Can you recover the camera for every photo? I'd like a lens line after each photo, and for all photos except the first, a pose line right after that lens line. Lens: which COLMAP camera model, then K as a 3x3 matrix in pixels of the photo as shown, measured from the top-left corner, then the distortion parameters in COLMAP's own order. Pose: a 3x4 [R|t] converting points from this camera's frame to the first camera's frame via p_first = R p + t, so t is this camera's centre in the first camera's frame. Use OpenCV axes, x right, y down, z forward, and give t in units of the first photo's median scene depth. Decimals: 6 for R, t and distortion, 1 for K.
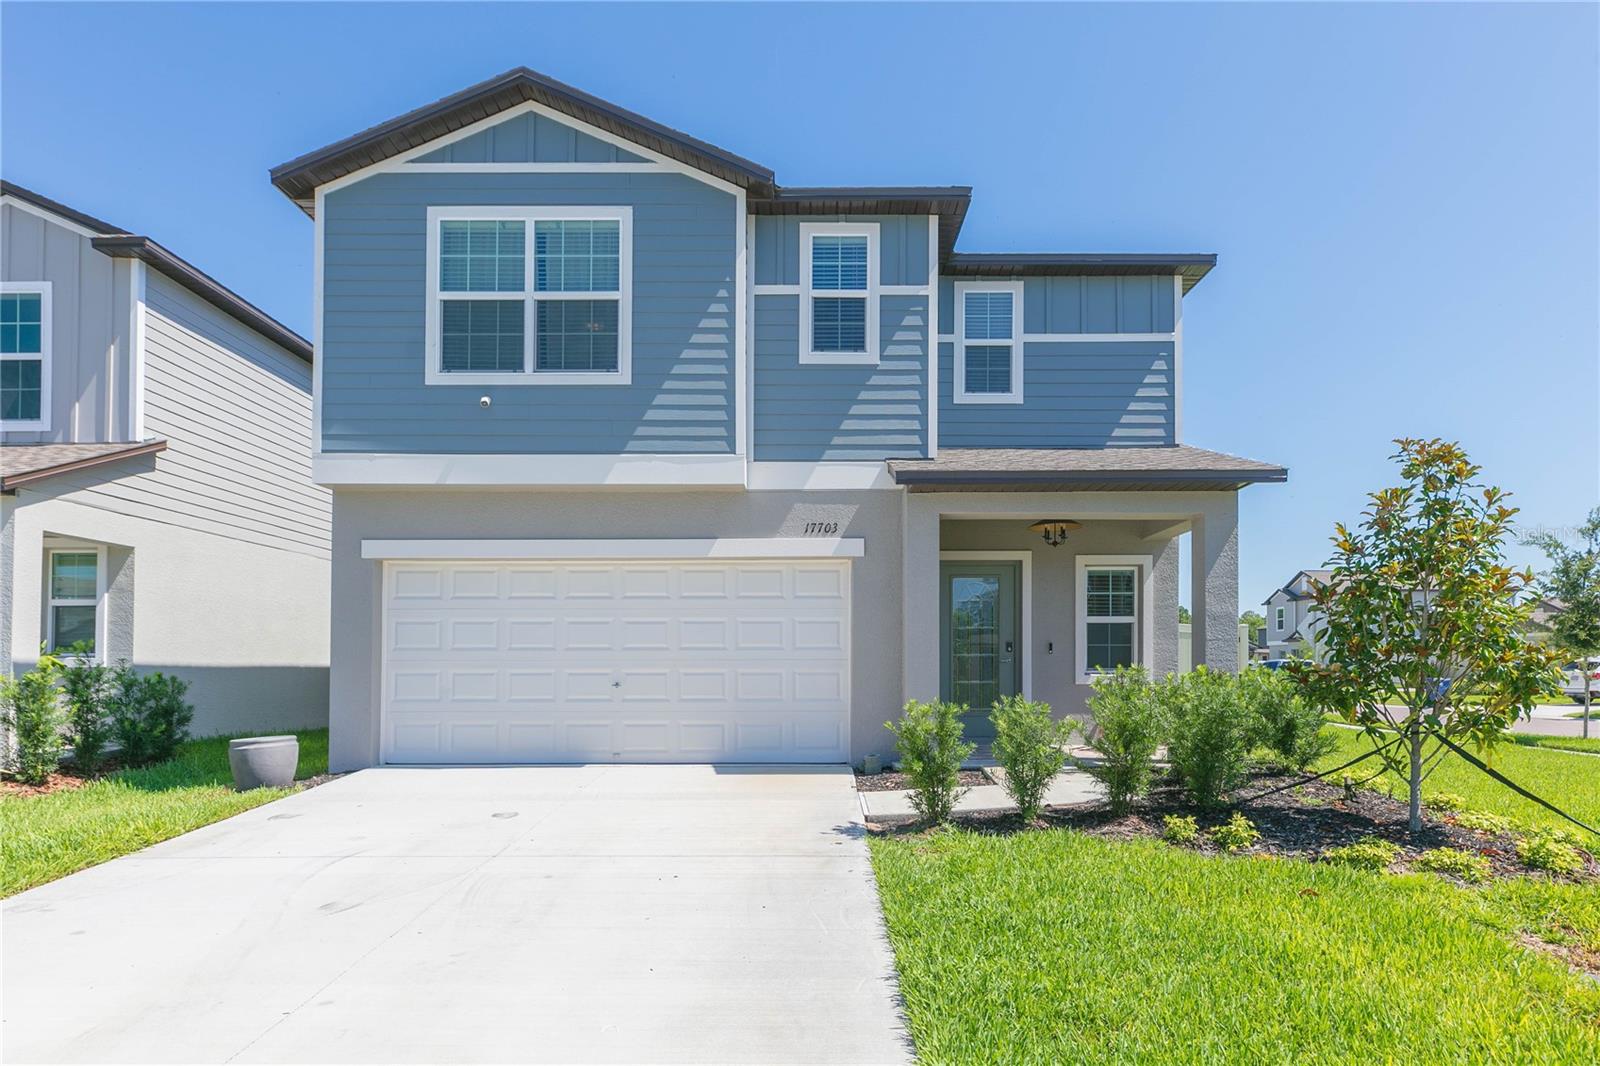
lens RADIAL K [[912.8, 0, 804.8], [0, 912.8, 665.7], [0, 0, 1]] dist [0.000866, 0.001267]
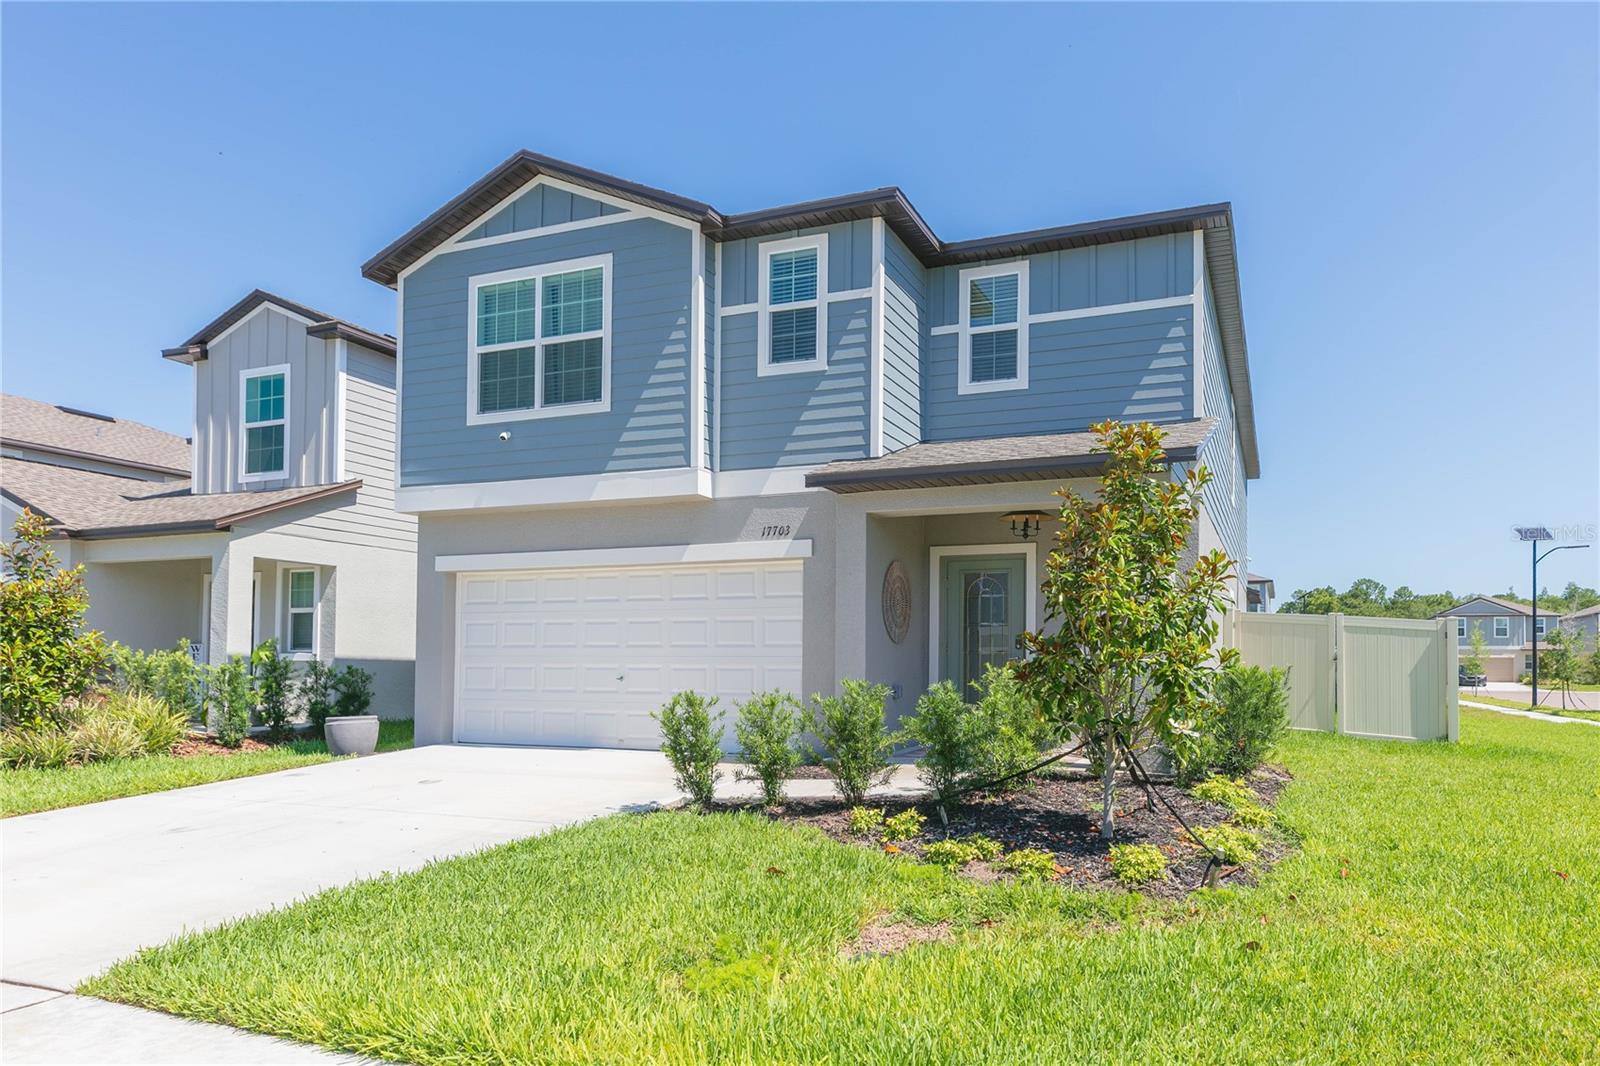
lens RADIAL K [[996.5, 0, 877.3], [0, 996.5, 660.3], [0, 0, 1]] dist [0.004375, -0.000099]
pose [[0.934853, 0.004613, -0.355005, 0.535591], [-0.006633, 0.999968, -0.004473, 0.002374], [0.354973, 0.006536, 0.934854, -0.029456]]
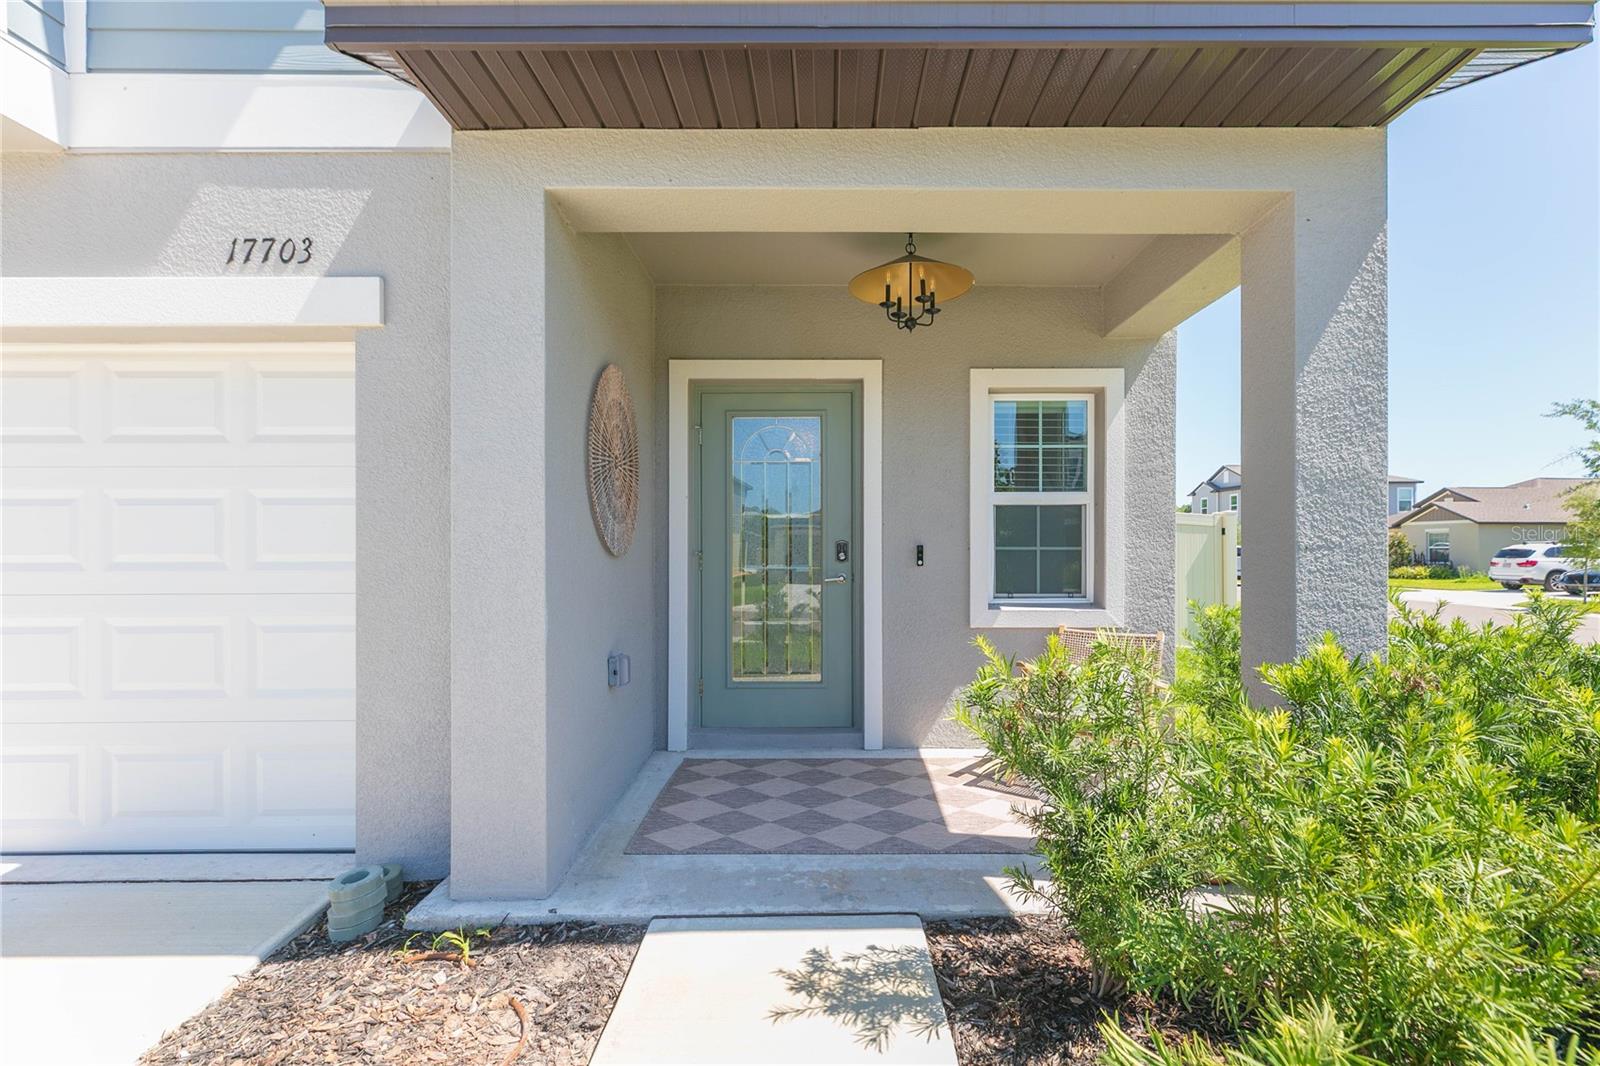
lens RADIAL K [[742.5, 0, 818.4], [0, 742.5, 550.0], [0, 0, 1]] dist [-0.000697, -0.000279]
pose [[0.999932, -0.000886, 0.011585, 0.242184], [0.000835, 0.999990, 0.004412, -0.027860], [-0.011589, -0.004402, 0.999923, 0.689917]]
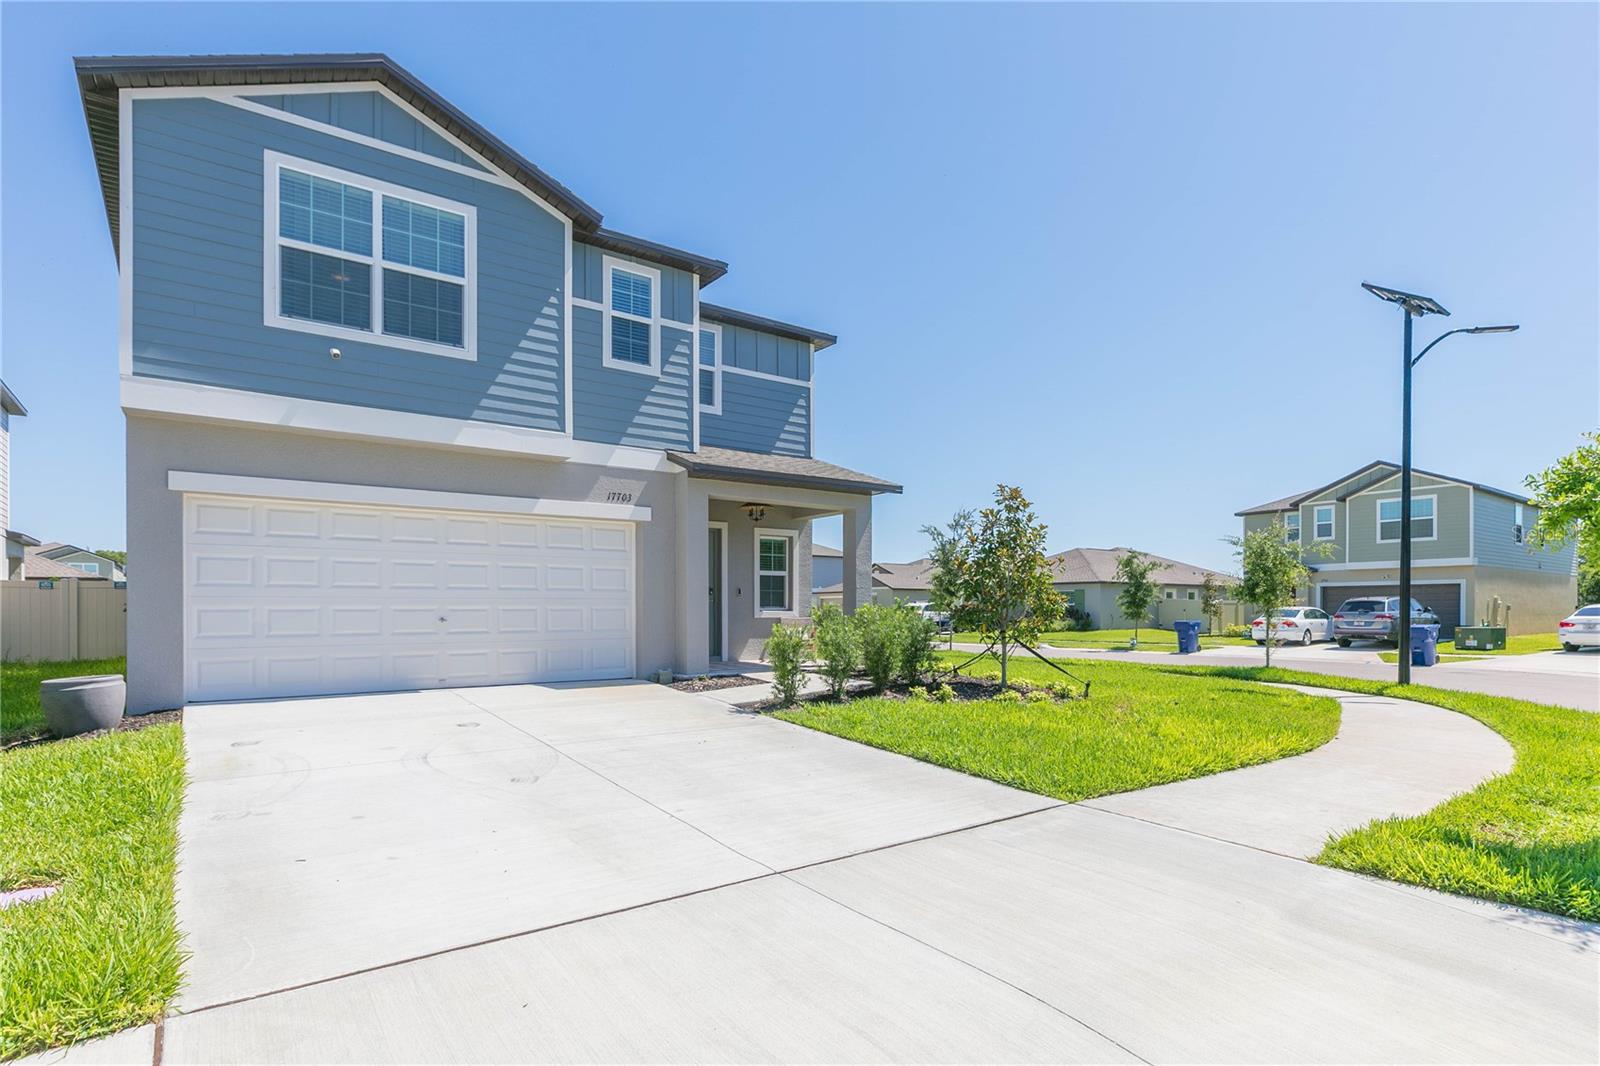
lens RADIAL K [[814.9, 0, 808.4], [0, 814.9, 627.7], [0, 0, 1]] dist [0.000050, -0.000907]
pose [[0.806148, -0.013349, 0.591563, -0.452603], [0.000068, 0.999748, 0.022467, 0.008528], [-0.591713, -0.018071, 0.805946, -0.092981]]
